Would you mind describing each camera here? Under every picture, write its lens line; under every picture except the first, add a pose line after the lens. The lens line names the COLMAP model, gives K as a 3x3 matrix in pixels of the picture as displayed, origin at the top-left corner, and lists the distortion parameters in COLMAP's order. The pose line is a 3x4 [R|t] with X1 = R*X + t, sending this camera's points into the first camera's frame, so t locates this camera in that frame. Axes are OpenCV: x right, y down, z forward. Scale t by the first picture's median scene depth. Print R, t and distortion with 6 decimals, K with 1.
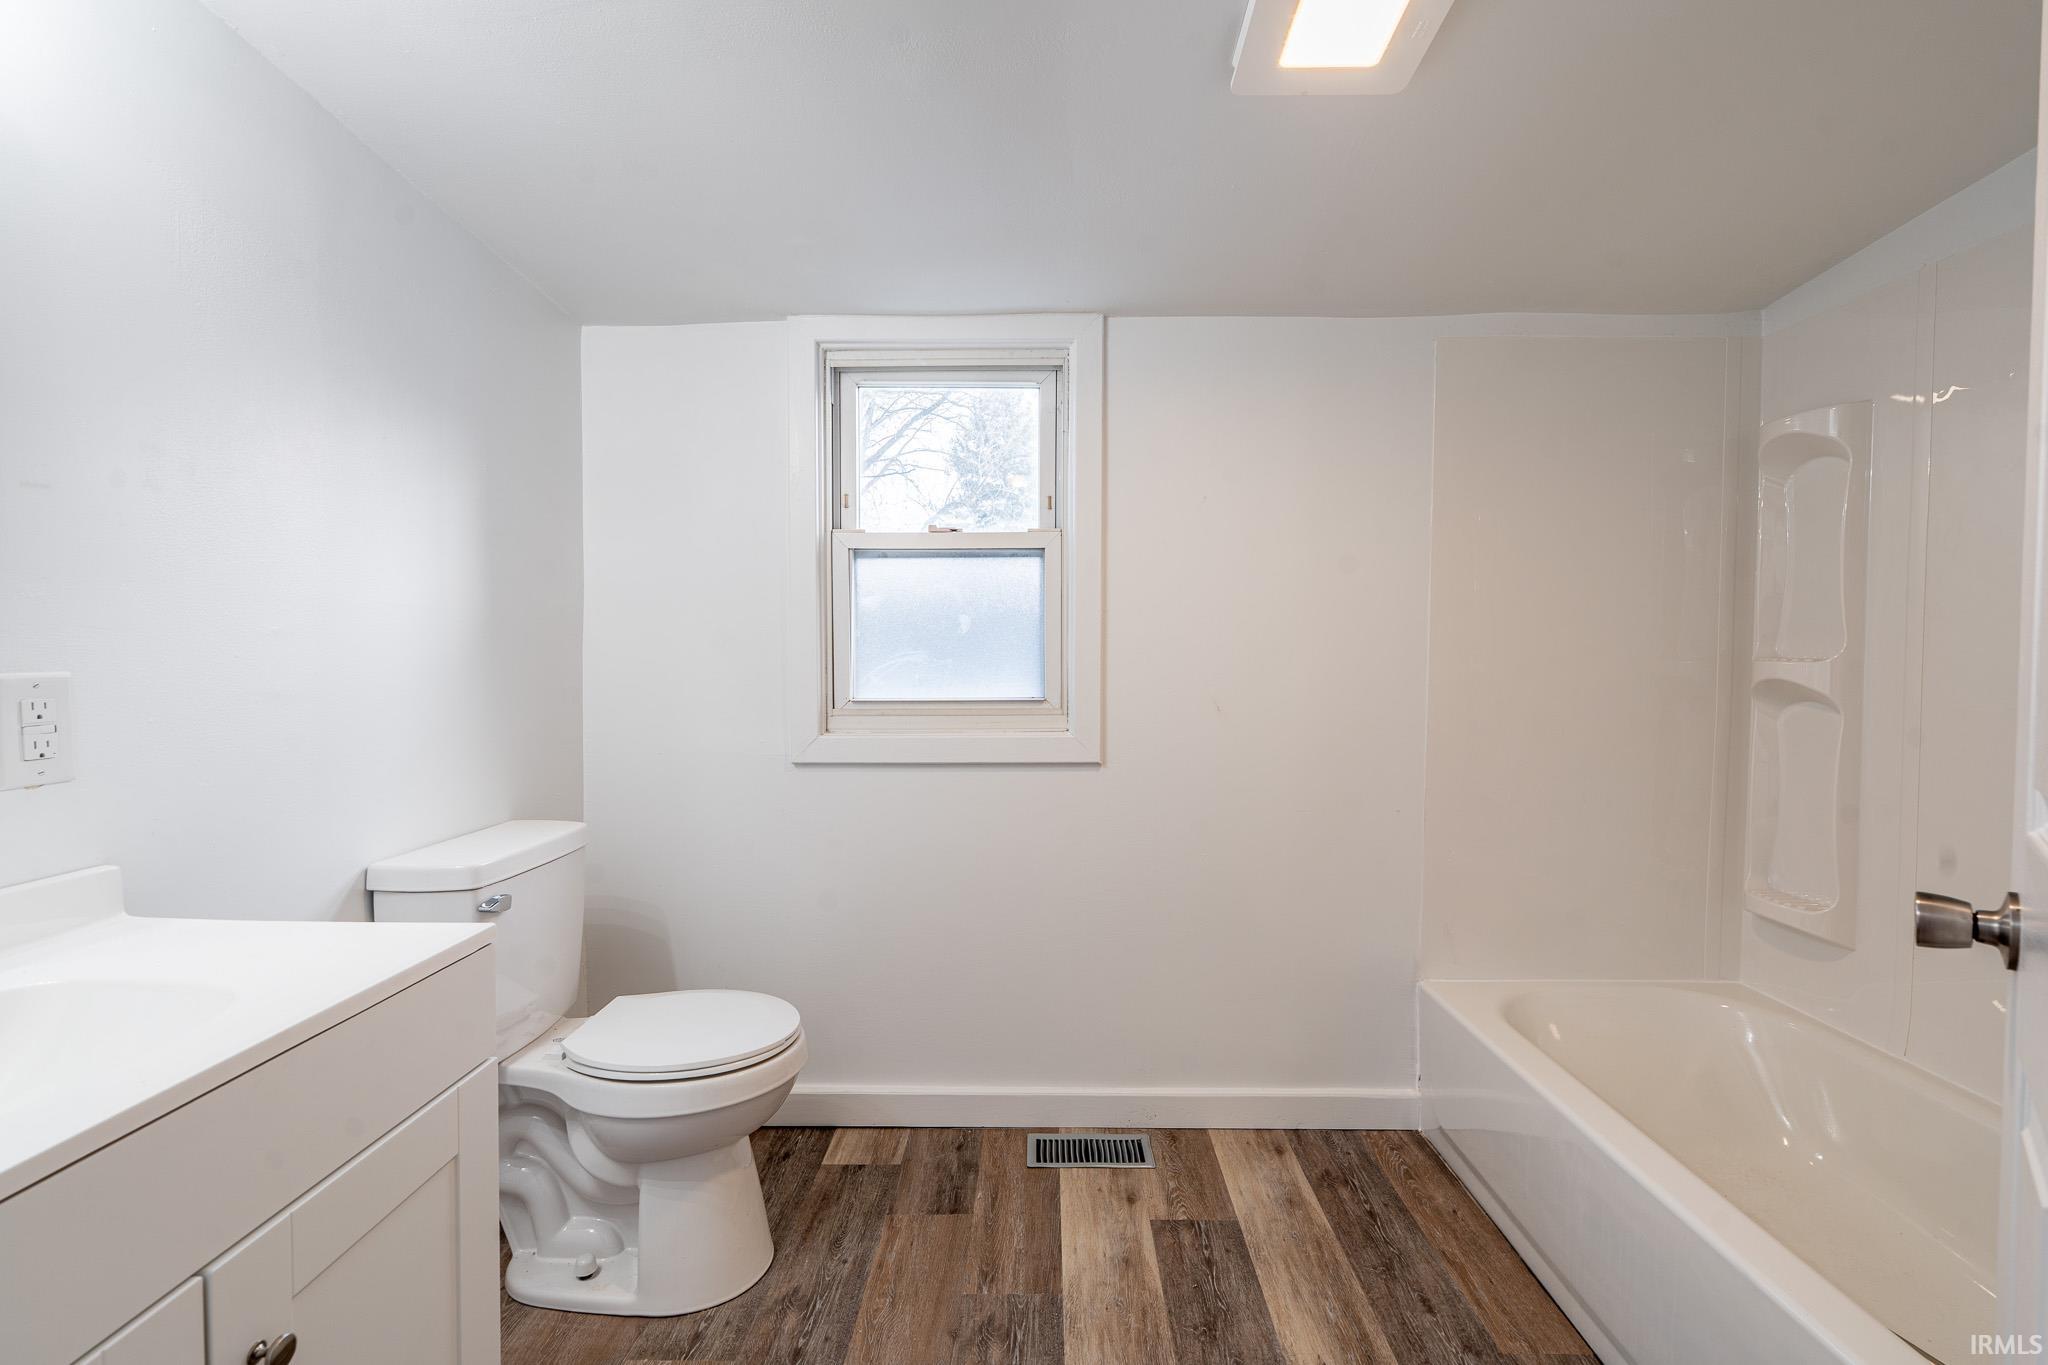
lens RADIAL K [[920.0, 0, 1027.0], [0, 920.0, 682.4], [0, 0, 1]] dist [-0.006045, 0.001694]
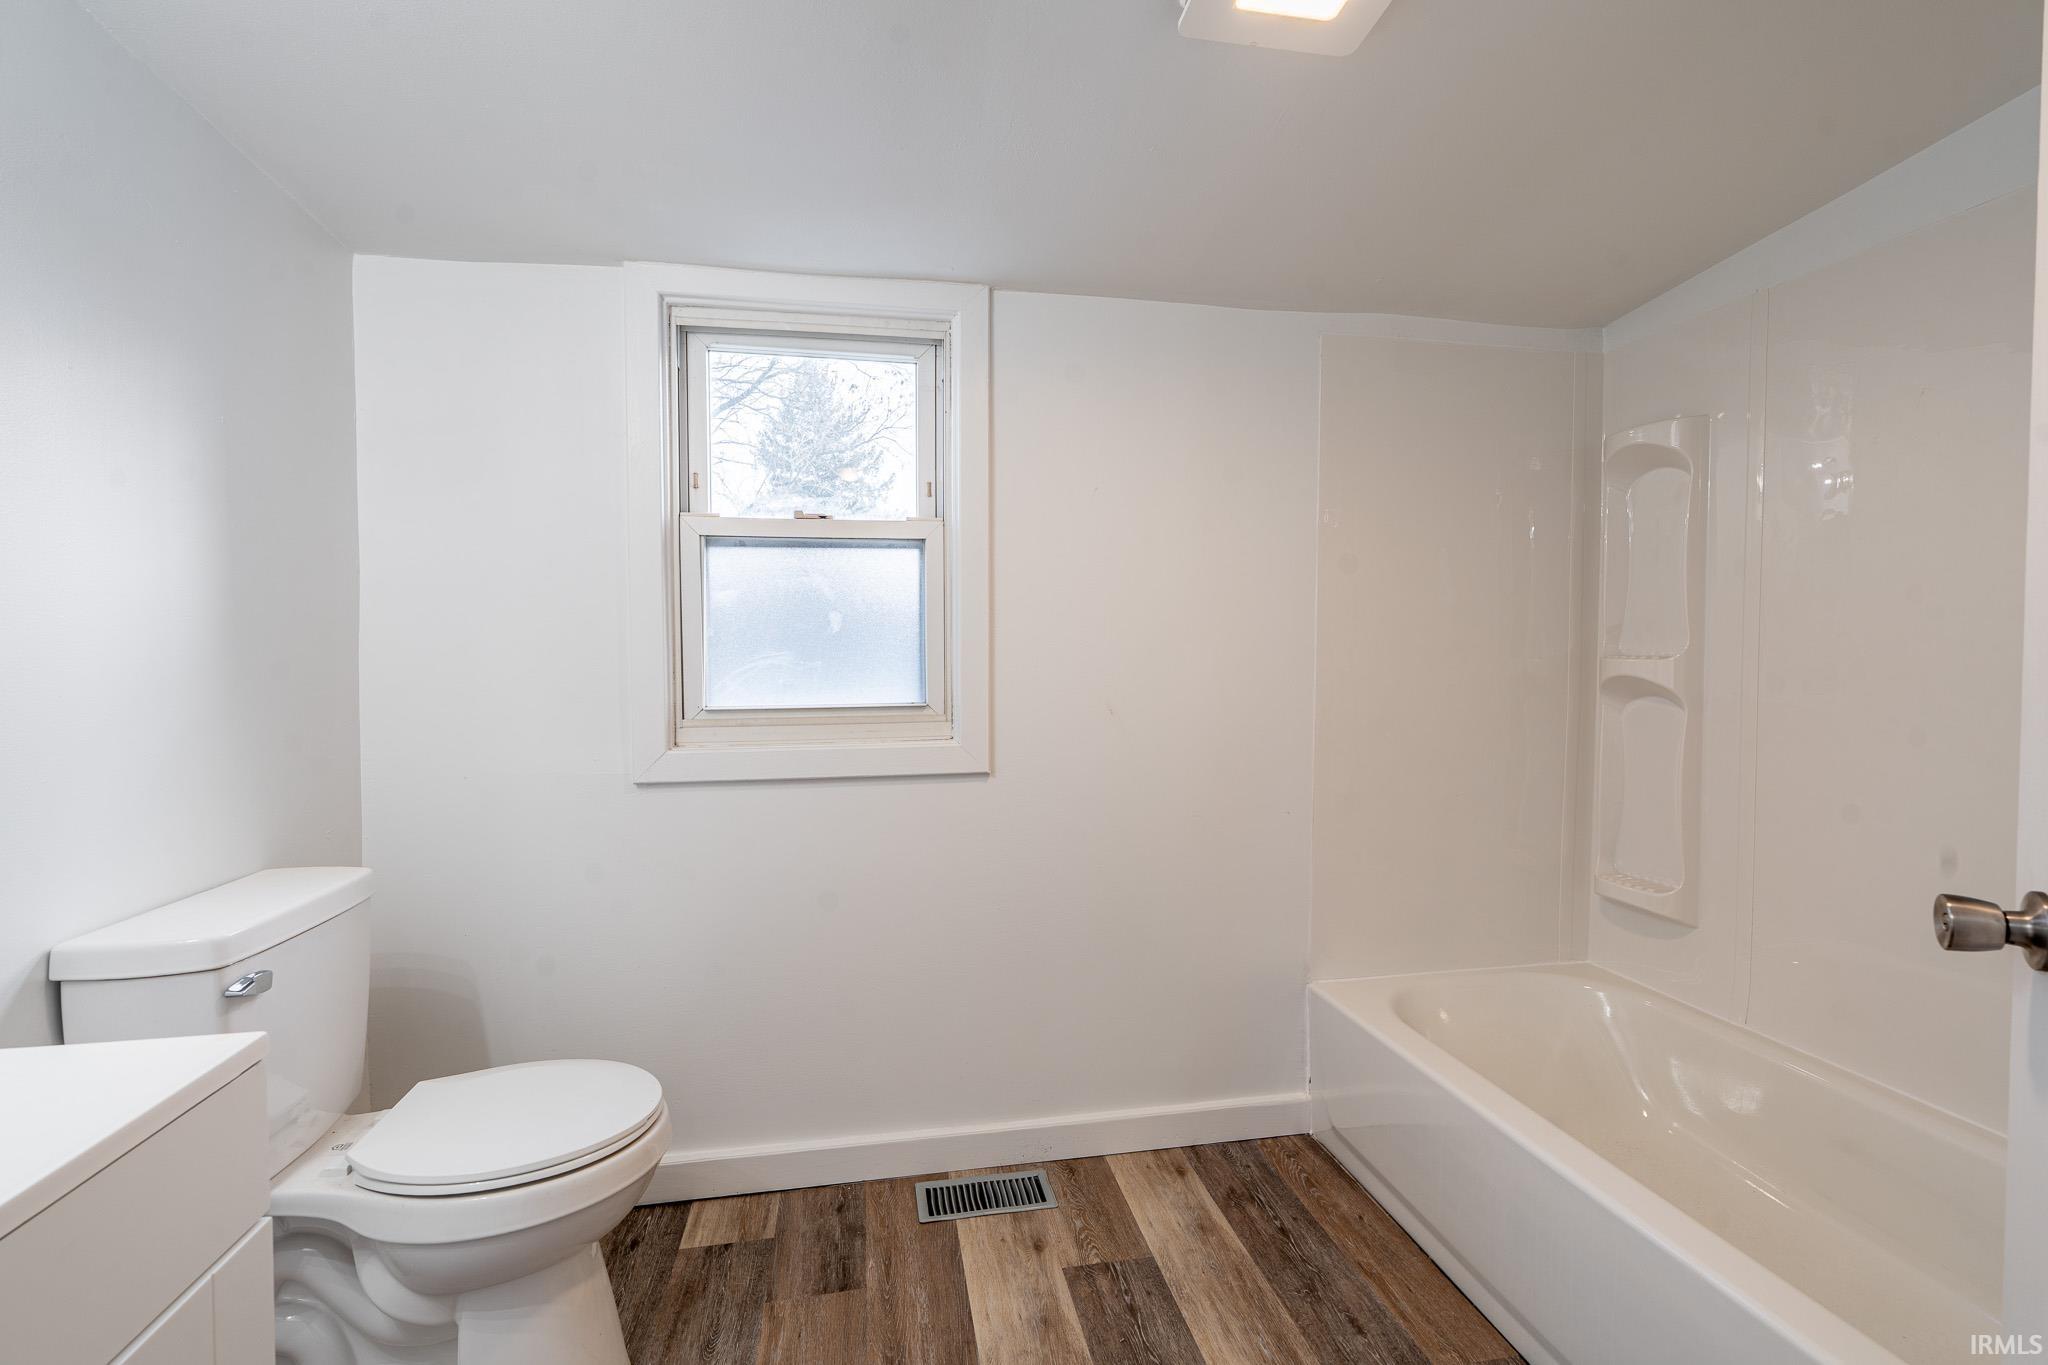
lens RADIAL K [[920.2, 0, 1024.0], [0, 920.2, 682.5], [0, 0, 1]] dist [-0.007978, 0.003094]
pose [[0.980284, -0.010682, 0.197307, -0.070326], [0.010806, 0.999942, 0.000447, -0.003181], [-0.197300, 0.001694, 0.980342, 0.092122]]
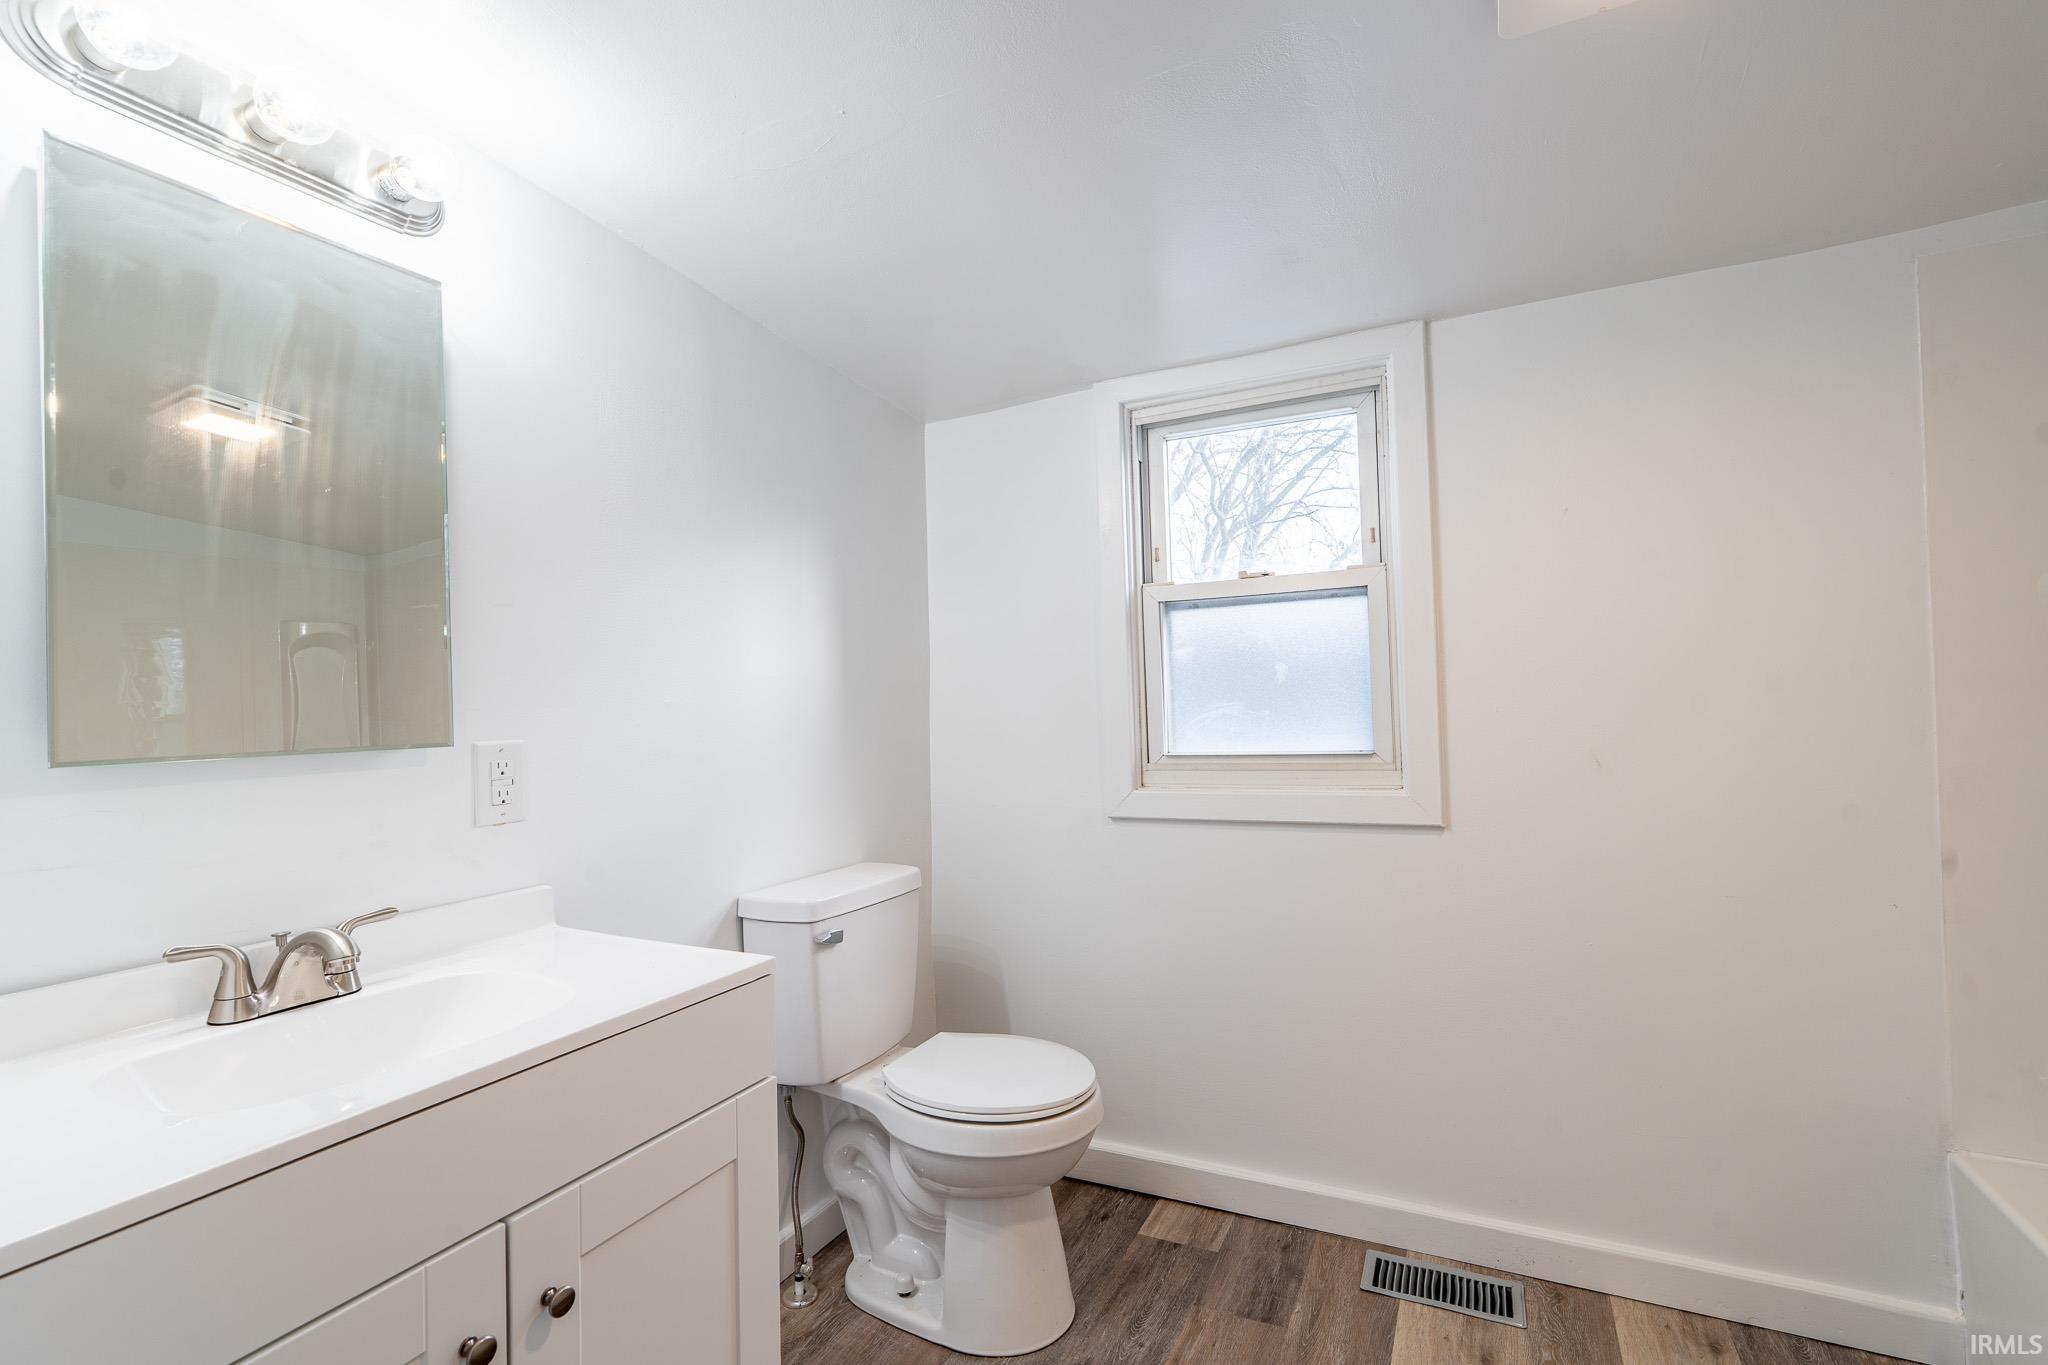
lens RADIAL K [[920.2, 0, 1024.0], [0, 920.2, 682.5], [0, 0, 1]] dist [-0.007978, 0.003094]
pose [[0.901570, -0.036025, -0.431131, 0.106907], [0.013346, 0.998369, -0.055513, -0.005400], [0.432427, 0.044295, 0.900580, 0.046900]]
